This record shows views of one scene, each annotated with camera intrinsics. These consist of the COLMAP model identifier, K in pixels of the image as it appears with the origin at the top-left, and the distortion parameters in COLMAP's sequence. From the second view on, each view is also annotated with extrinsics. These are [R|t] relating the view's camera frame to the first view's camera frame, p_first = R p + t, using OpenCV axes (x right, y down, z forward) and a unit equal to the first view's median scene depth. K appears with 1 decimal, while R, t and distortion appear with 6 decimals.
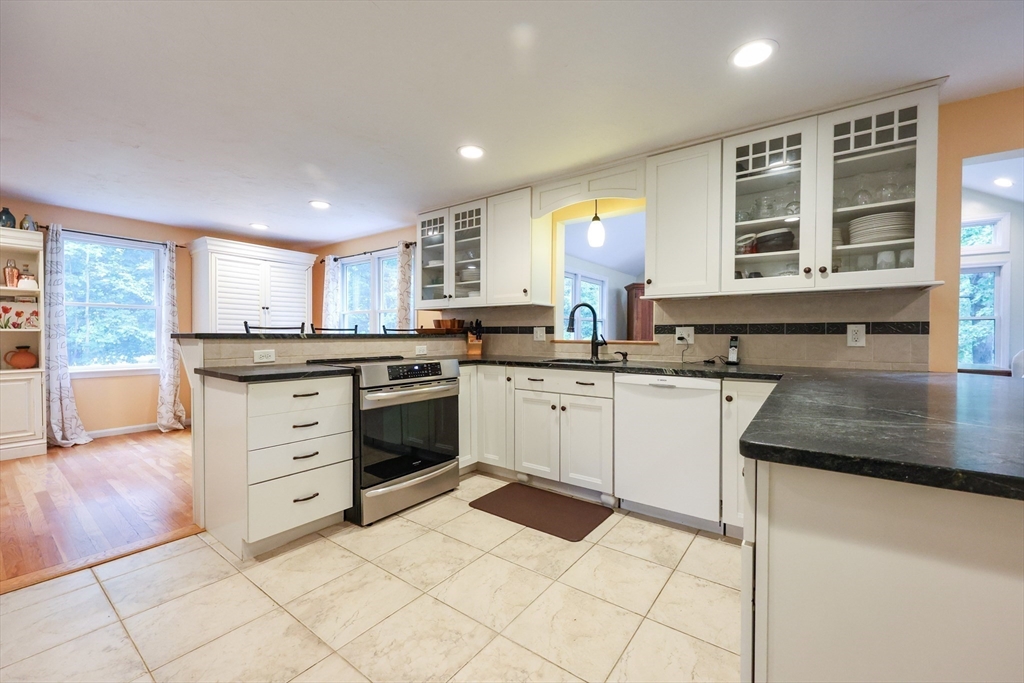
lens RADIAL K [[405.8, 0, 512.0], [0, 405.8, 341.5], [0, 0, 1]] dist [-0.000290, -0.000057]
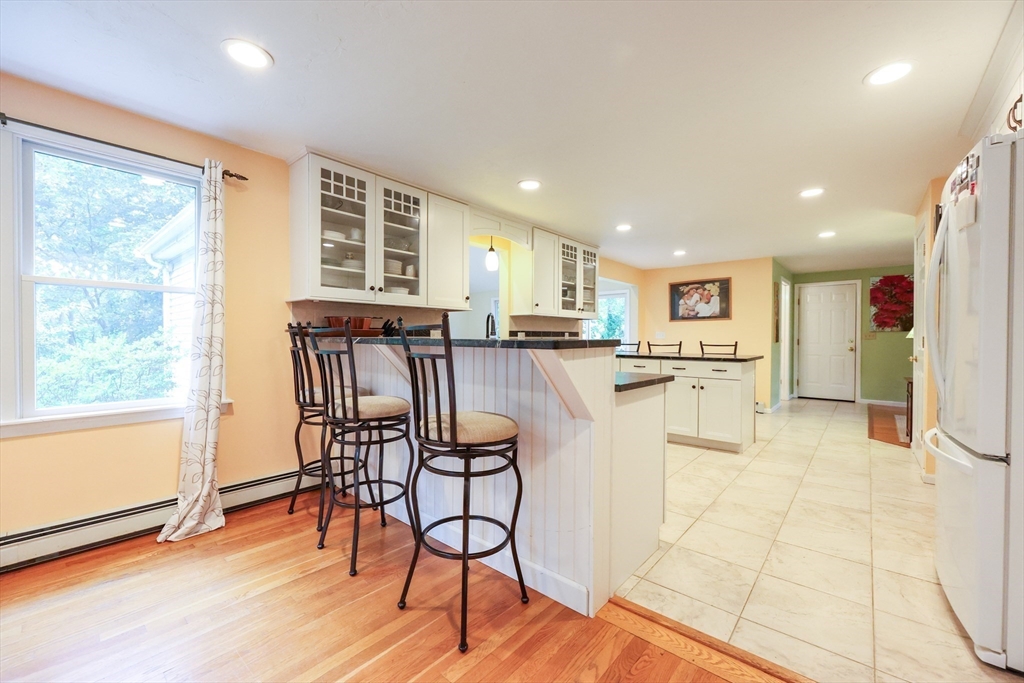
lens RADIAL K [[420.0, 0, 512.0], [0, 420.0, 341.5], [0, 0, 1]] dist [-0.000499, 0.000190]
pose [[0.071932, -0.014078, 0.997310, -0.900194], [0.015439, 0.999796, 0.013000, -0.015061], [-0.997290, 0.014462, 0.072134, 0.650754]]
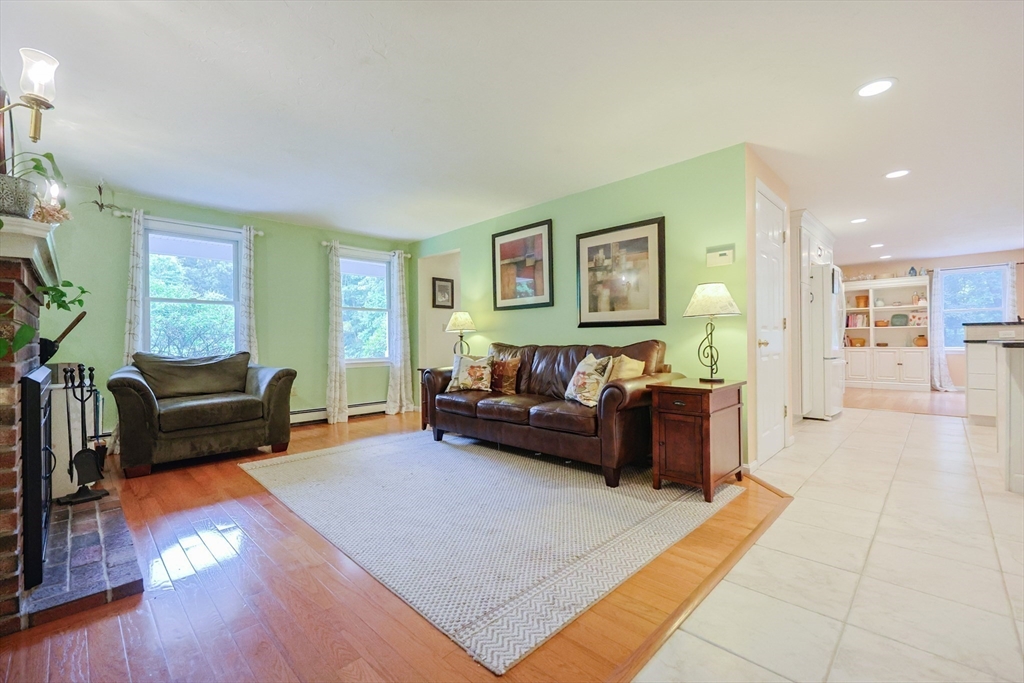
lens RADIAL K [[441.5, 0, 515.3], [0, 441.5, 339.2], [0, 0, 1]] dist [0.000206, -0.000650]
pose [[-0.134023, -0.005140, -0.990965, 1.182568], [-0.009084, 0.999951, -0.003958, 0.059670], [0.990937, 0.008472, -0.134063, -0.660667]]
